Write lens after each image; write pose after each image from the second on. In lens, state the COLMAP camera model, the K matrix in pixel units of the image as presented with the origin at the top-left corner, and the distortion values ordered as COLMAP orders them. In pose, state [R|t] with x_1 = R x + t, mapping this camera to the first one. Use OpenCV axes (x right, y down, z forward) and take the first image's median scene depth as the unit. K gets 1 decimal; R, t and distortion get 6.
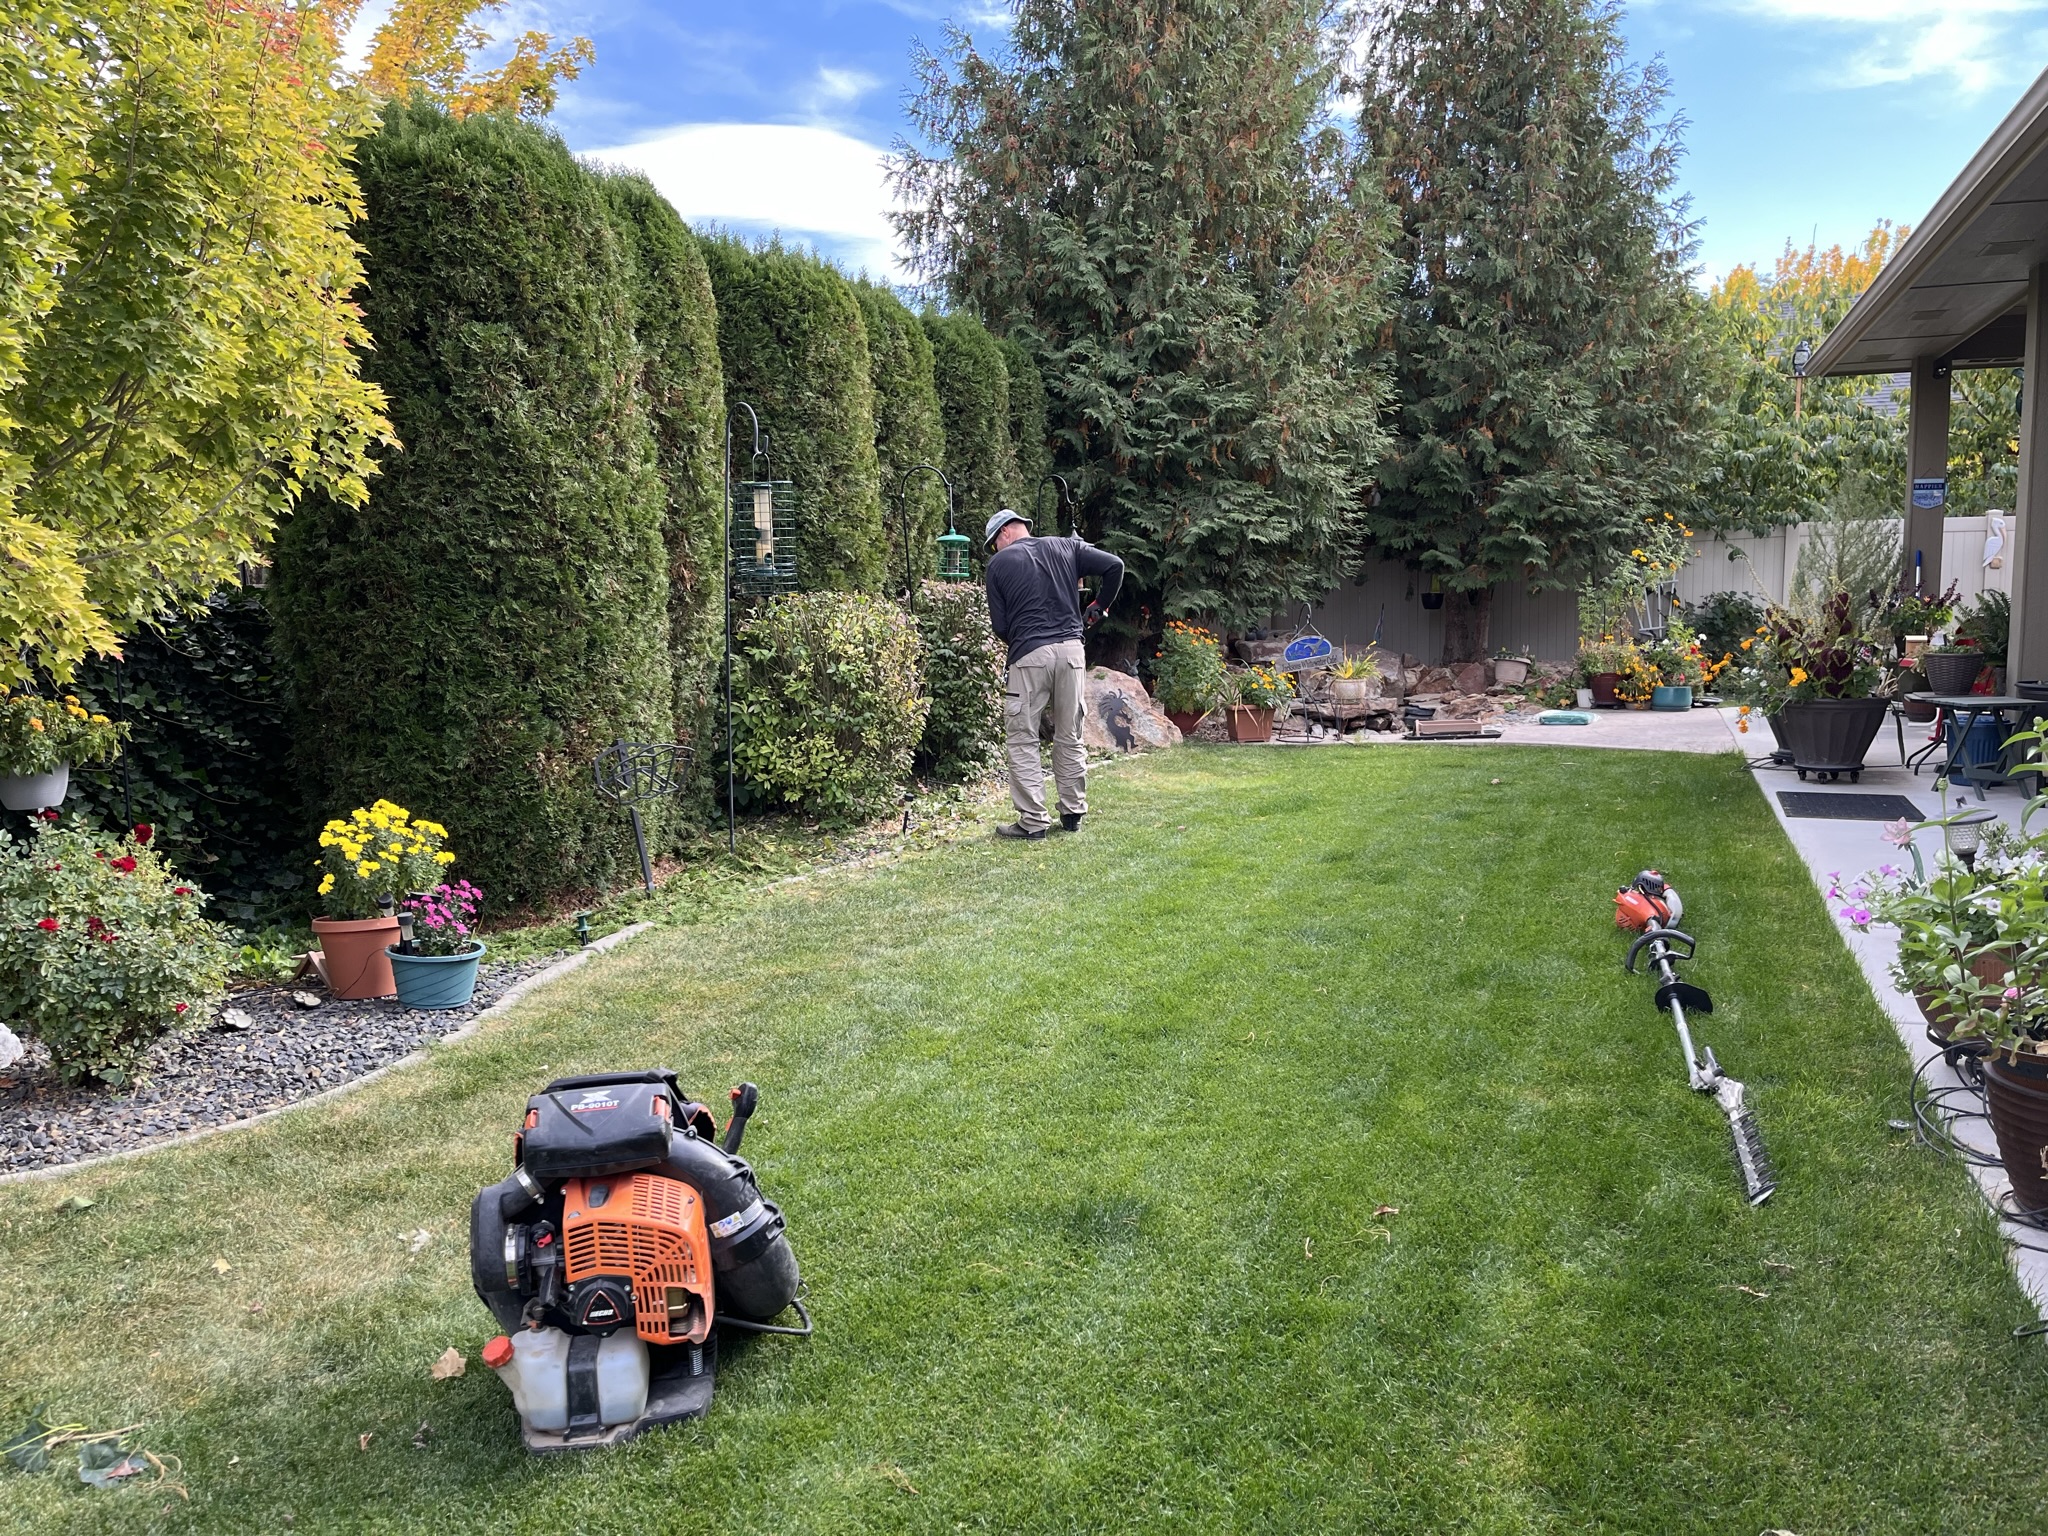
lens RADIAL K [[1591.7, 0, 1010.9], [0, 1591.7, 831.2], [0, 0, 1]] dist [0.004918, 0.003254]
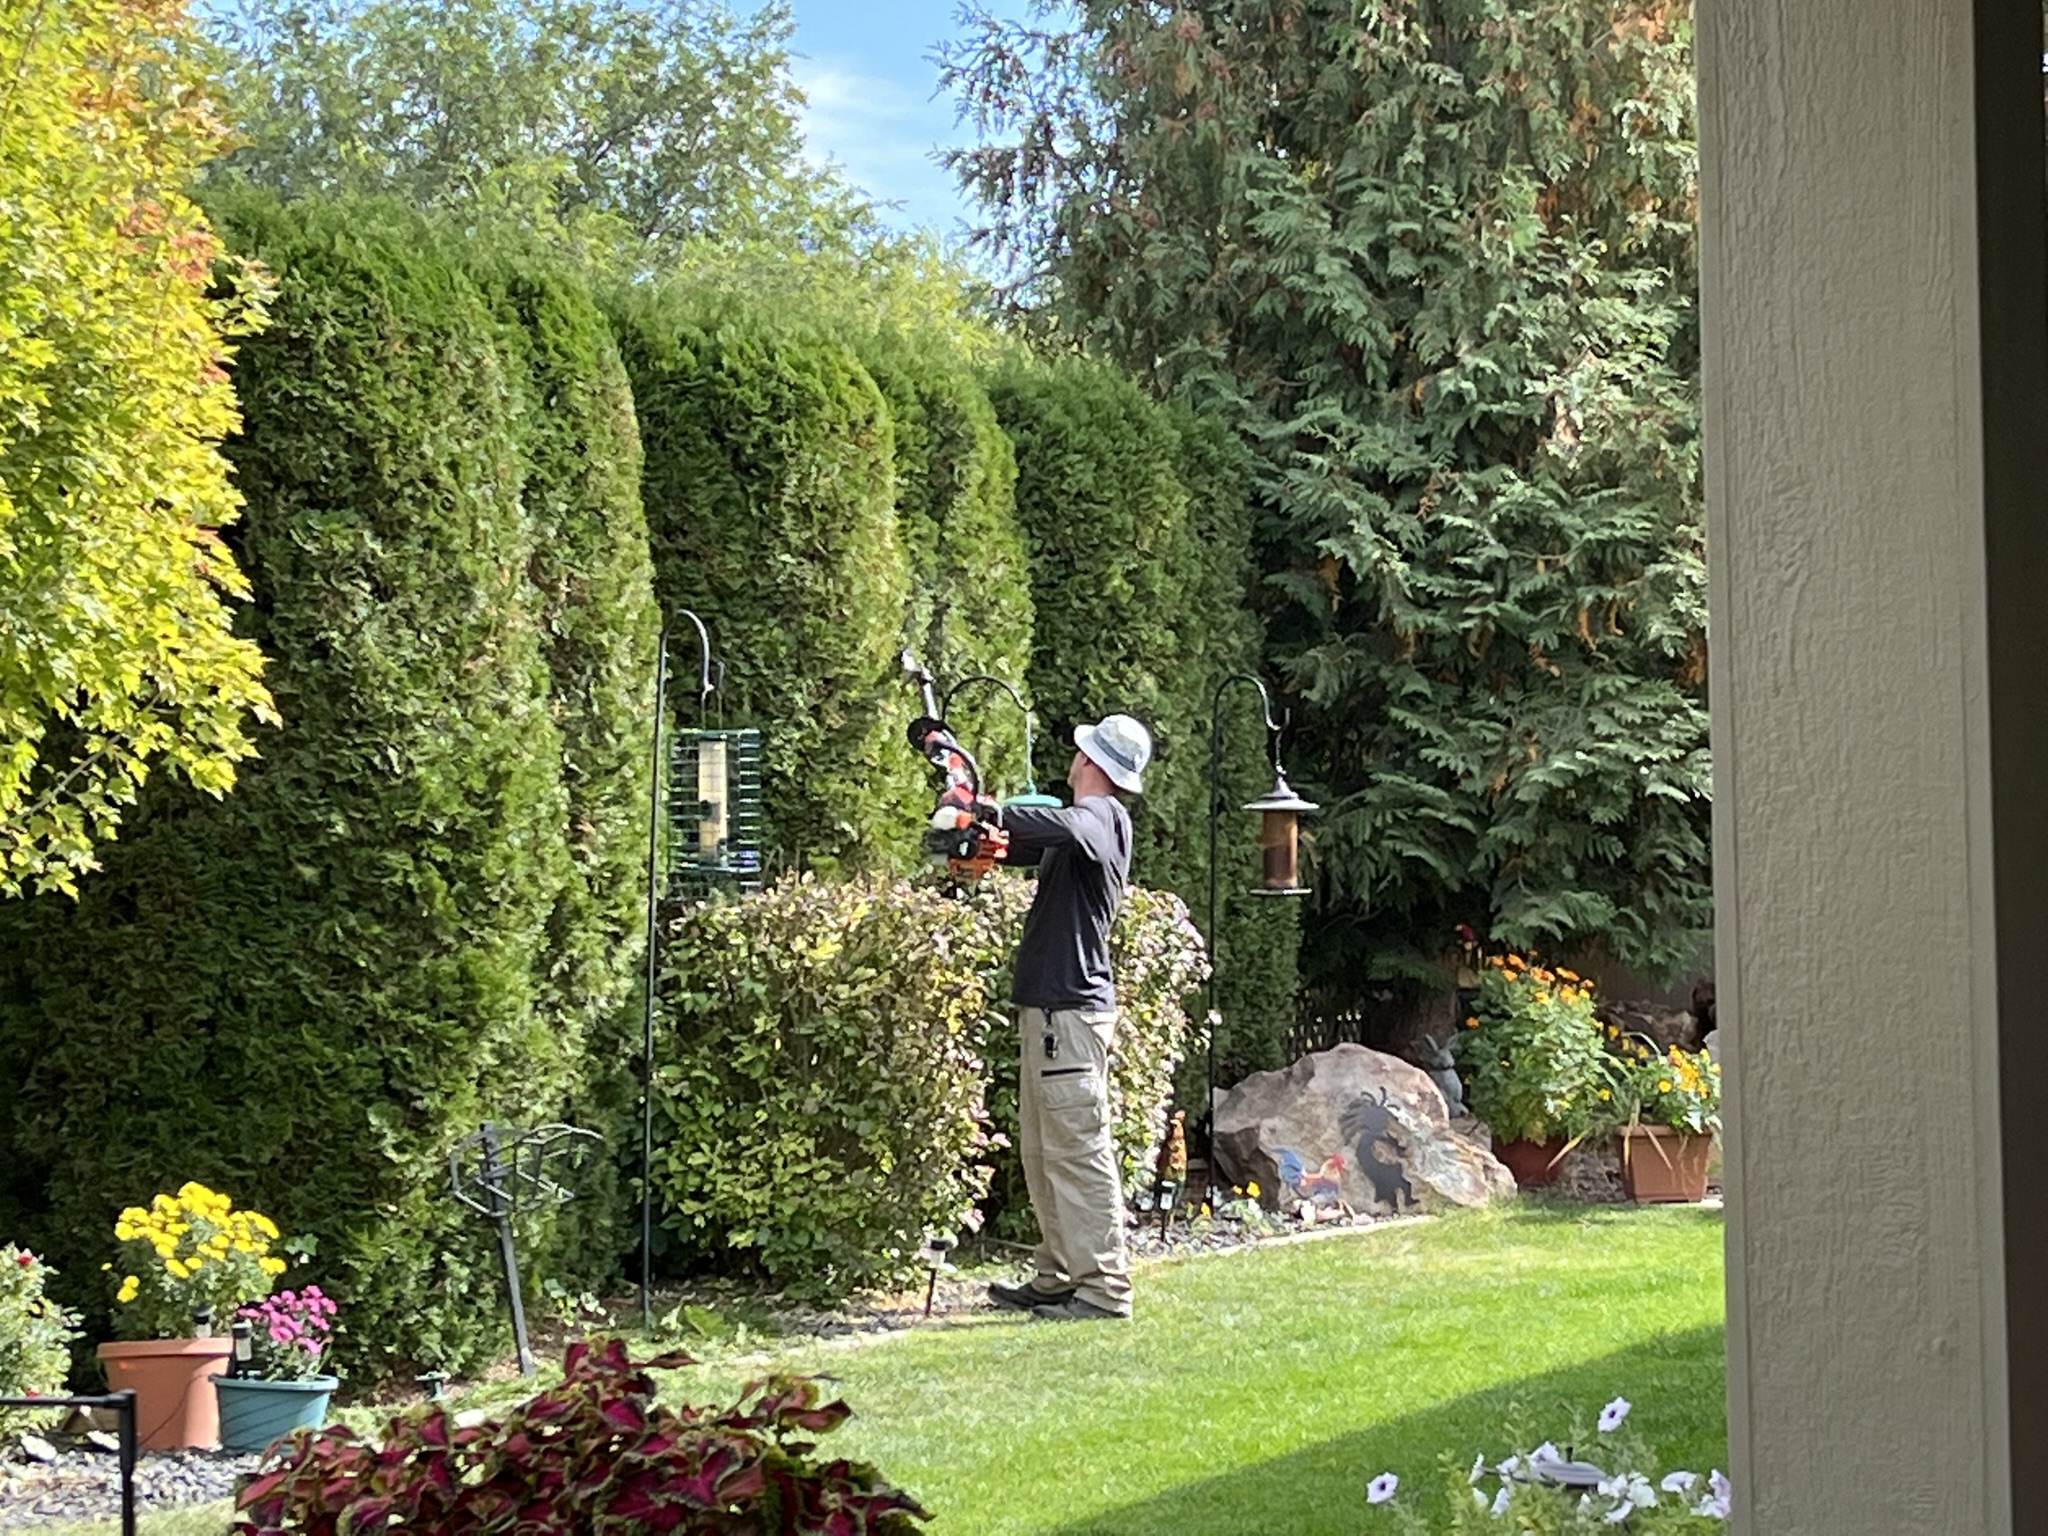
lens RADIAL K [[4952.9, 0, 1024.0], [0, 4952.9, 768.0], [0, 0, 1]] dist [0.119215, 0.586305]
pose [[0.997574, 0.005220, -0.069413, 0.095728], [-0.016933, 0.985428, -0.169250, 0.117189], [0.067518, 0.170015, 0.983126, -0.845634]]
